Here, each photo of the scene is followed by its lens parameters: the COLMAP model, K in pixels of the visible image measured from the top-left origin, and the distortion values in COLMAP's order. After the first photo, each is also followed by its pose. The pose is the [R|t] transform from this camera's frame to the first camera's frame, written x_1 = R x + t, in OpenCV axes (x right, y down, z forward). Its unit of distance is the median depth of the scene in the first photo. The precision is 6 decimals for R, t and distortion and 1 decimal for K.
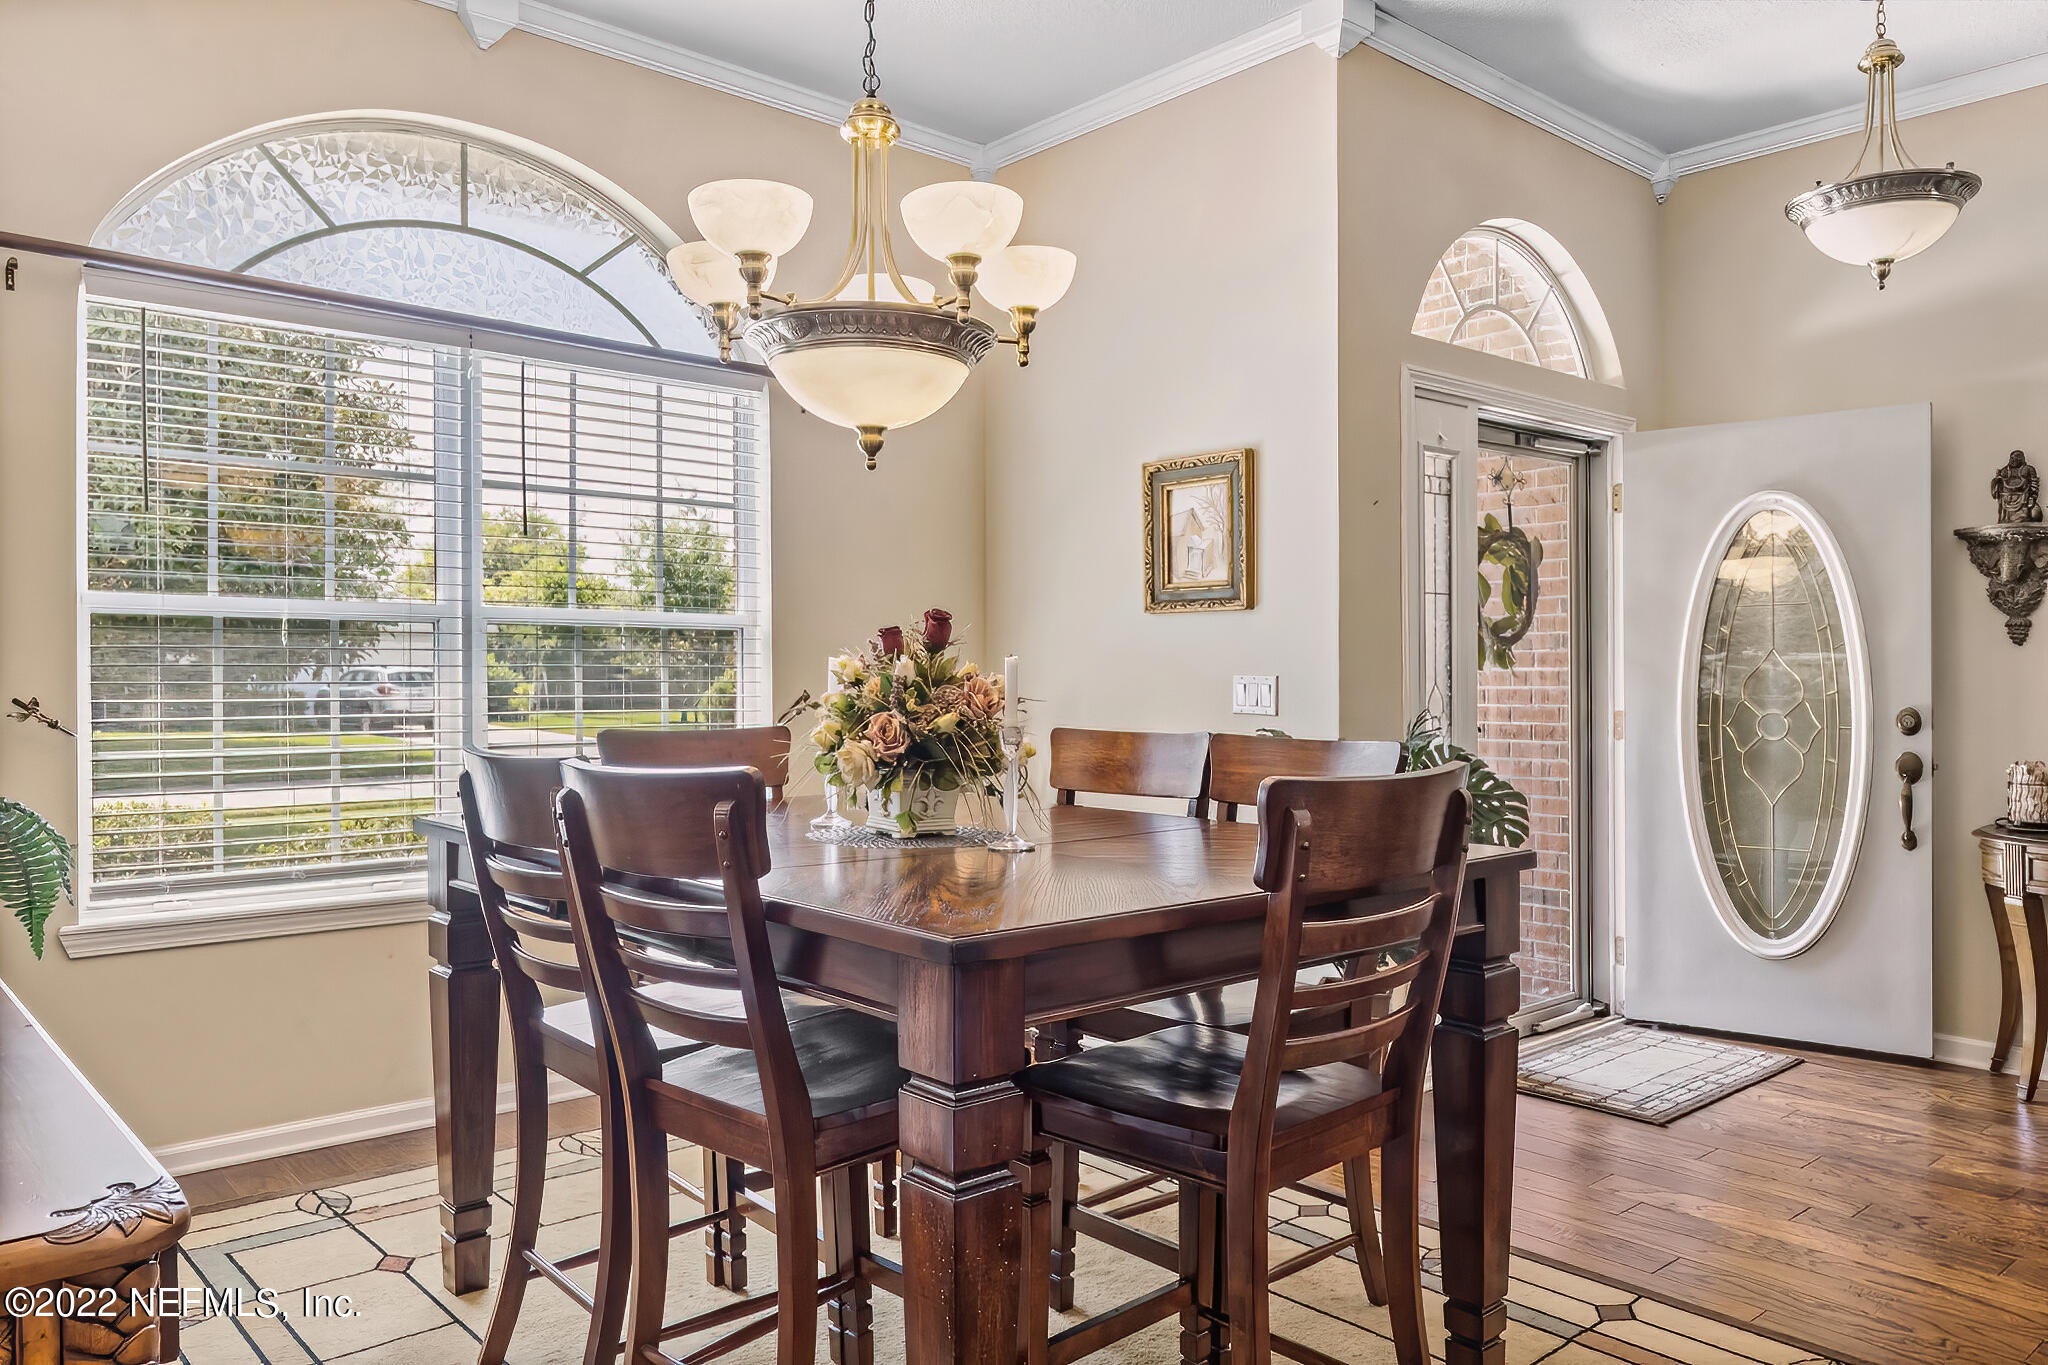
lens RADIAL K [[1479.9, 0, 1026.7], [0, 1479.9, 693.0], [0, 0, 1]] dist [0.001311, -0.003139]
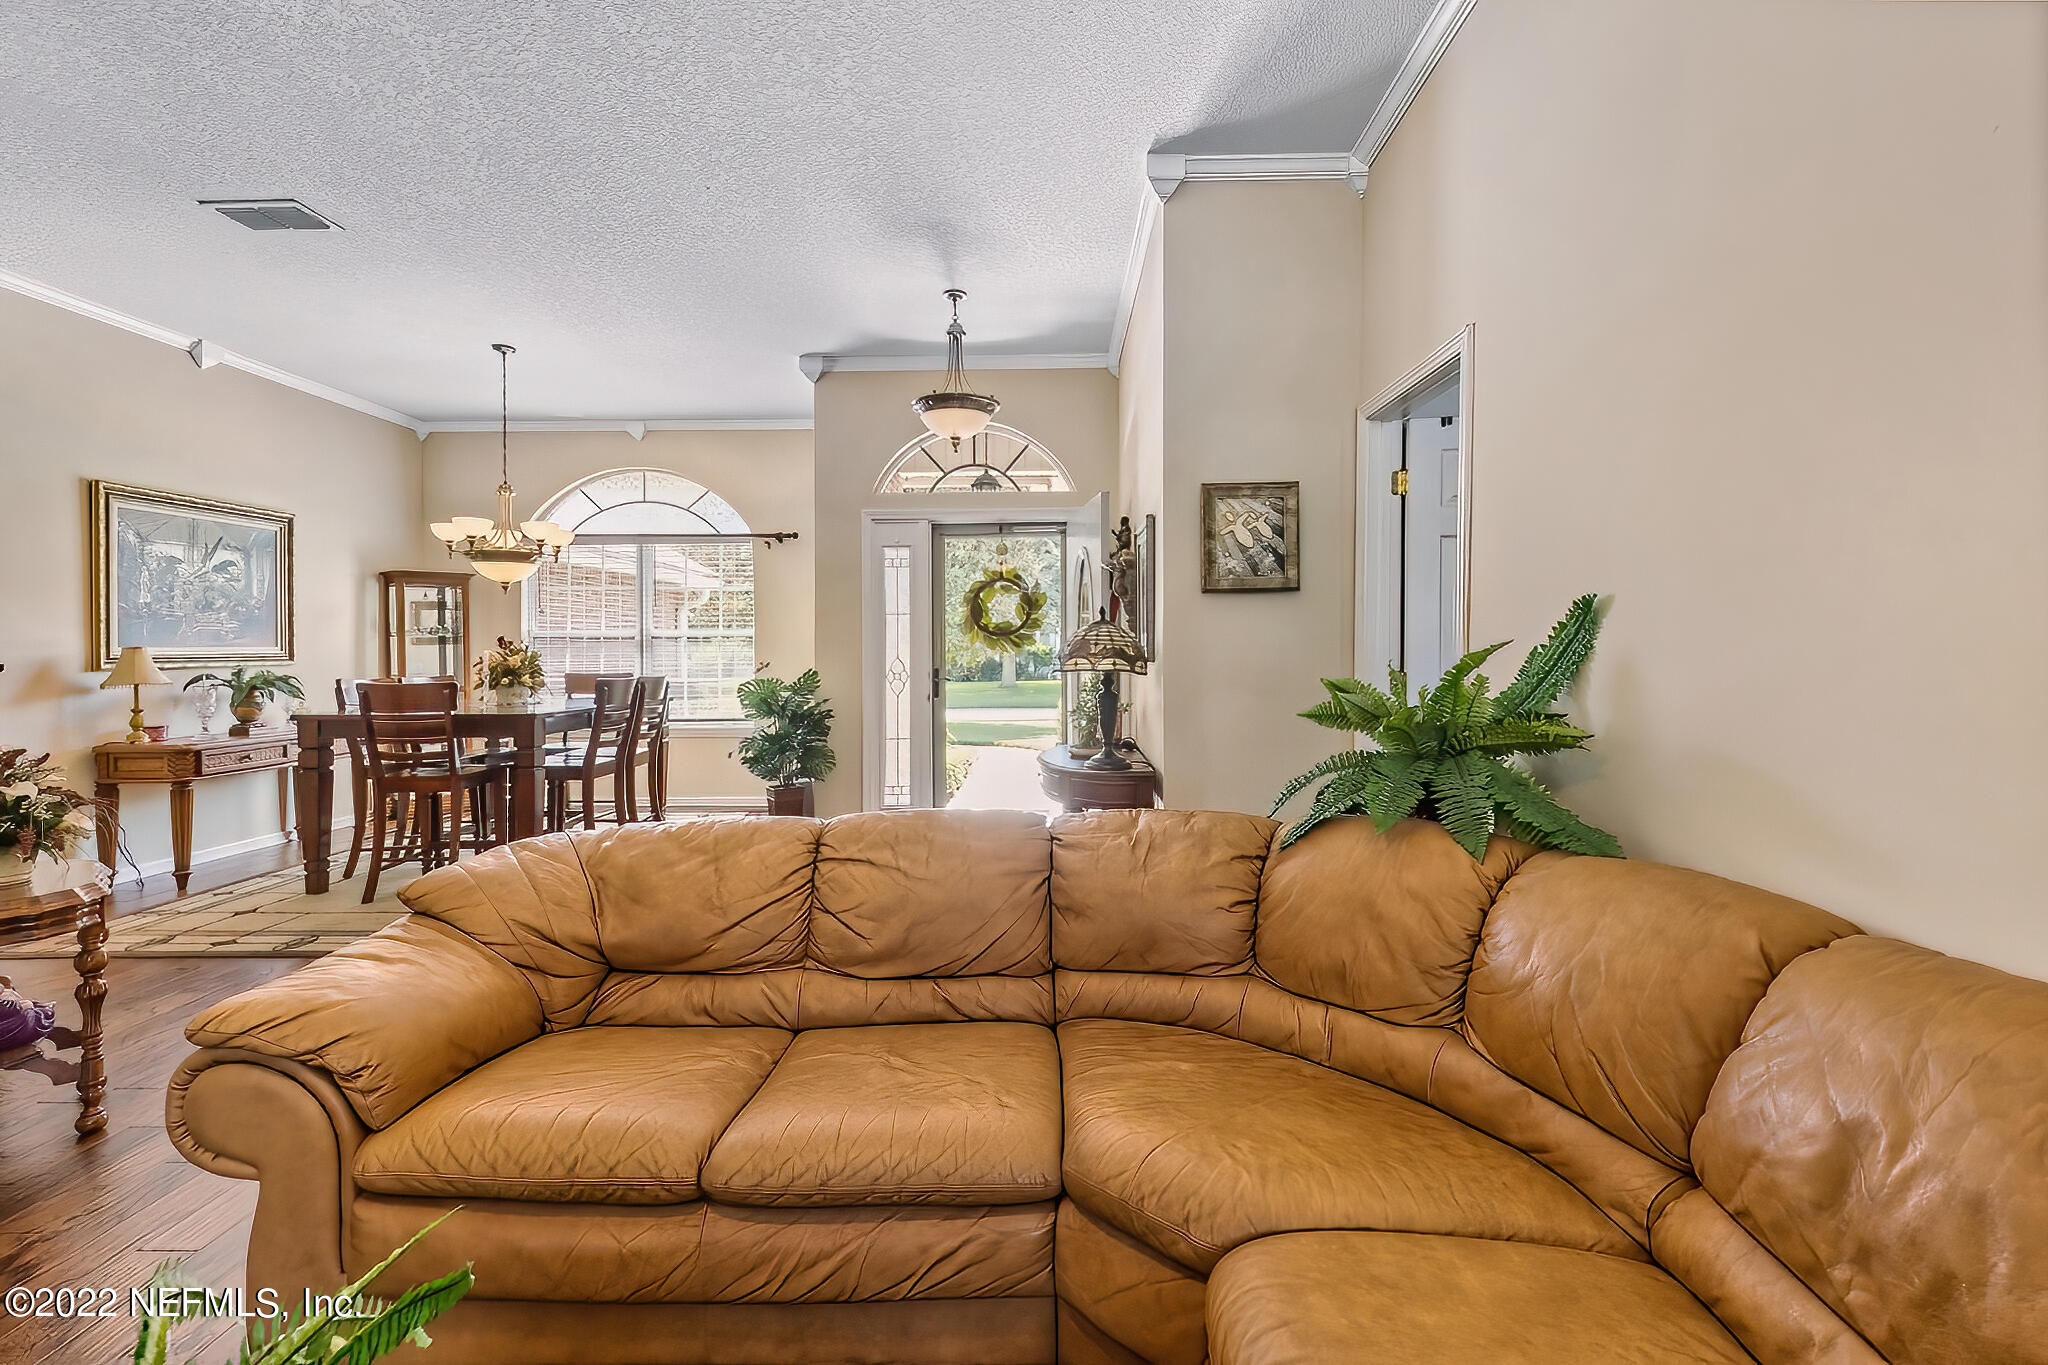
lens RADIAL K [[922.9, 0, 1020.7], [0, 922.9, 664.5], [0, 0, 1]] dist [0.005024, -0.000100]
pose [[0.739173, 0.002830, -0.673510, 1.283557], [-0.000383, 0.999993, 0.003781, -0.000833], [0.673516, -0.002537, 0.739169, 0.147147]]
